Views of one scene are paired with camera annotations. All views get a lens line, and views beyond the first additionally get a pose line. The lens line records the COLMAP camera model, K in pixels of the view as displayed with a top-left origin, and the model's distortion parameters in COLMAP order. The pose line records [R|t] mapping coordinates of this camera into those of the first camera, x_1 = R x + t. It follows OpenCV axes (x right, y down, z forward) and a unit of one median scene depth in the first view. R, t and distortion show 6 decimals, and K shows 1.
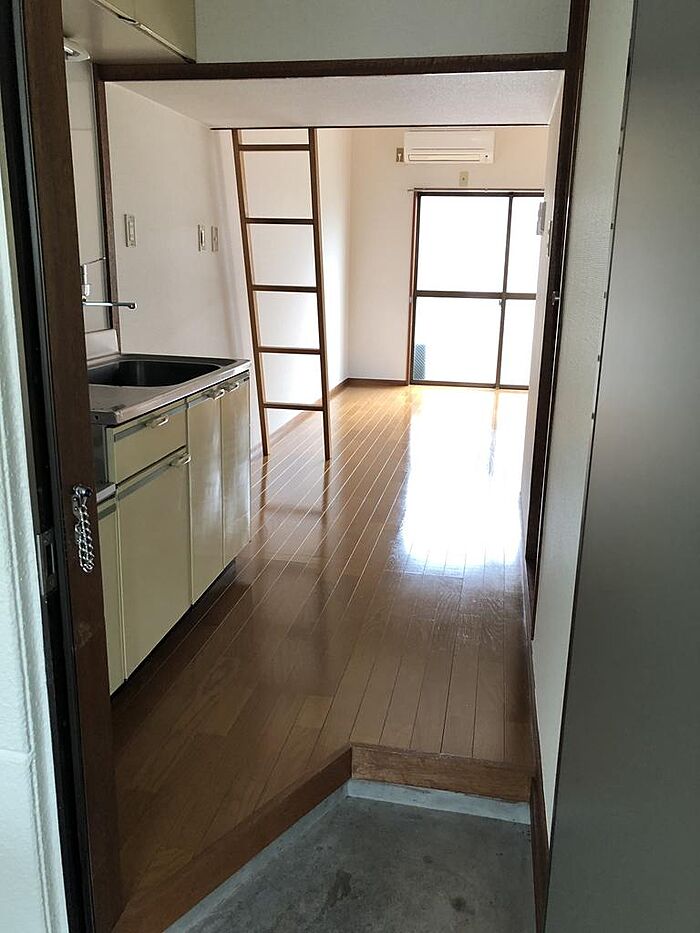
lens RADIAL K [[774.6, 0, 350.0], [0, 774.6, 466.5], [0, 0, 1]] dist [0.143852, -0.433179]
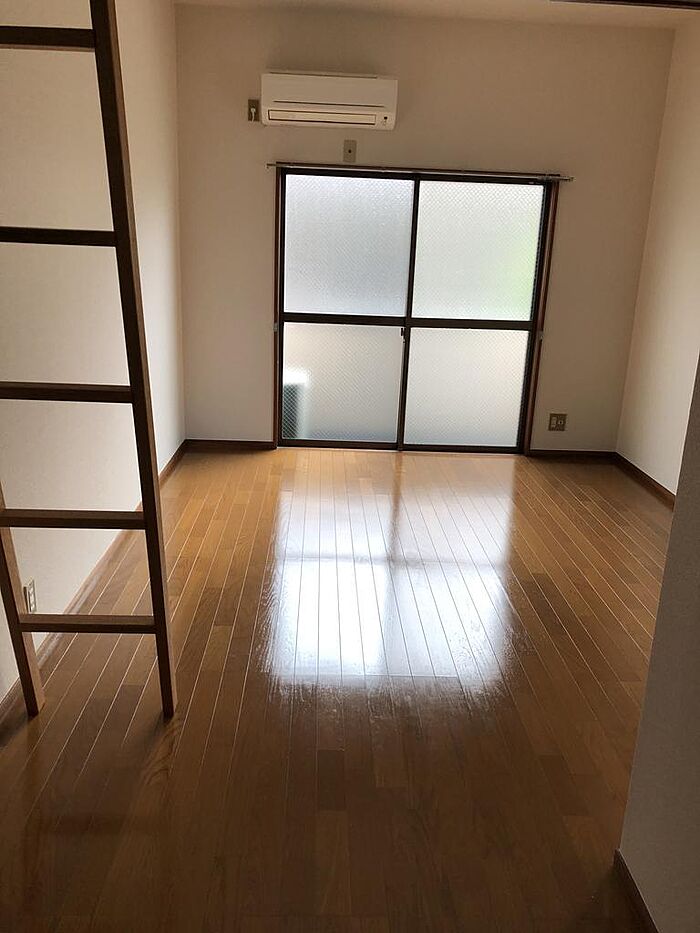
lens RADIAL K [[774.6, 0, 350.0], [0, 774.6, 466.5], [0, 0, 1]] dist [0.143852, -0.433179]
pose [[0.975211, -0.045525, 0.216545, -0.012057], [0.038391, 0.998576, 0.037040, -0.116039], [-0.217922, -0.027808, 0.975570, 0.321166]]
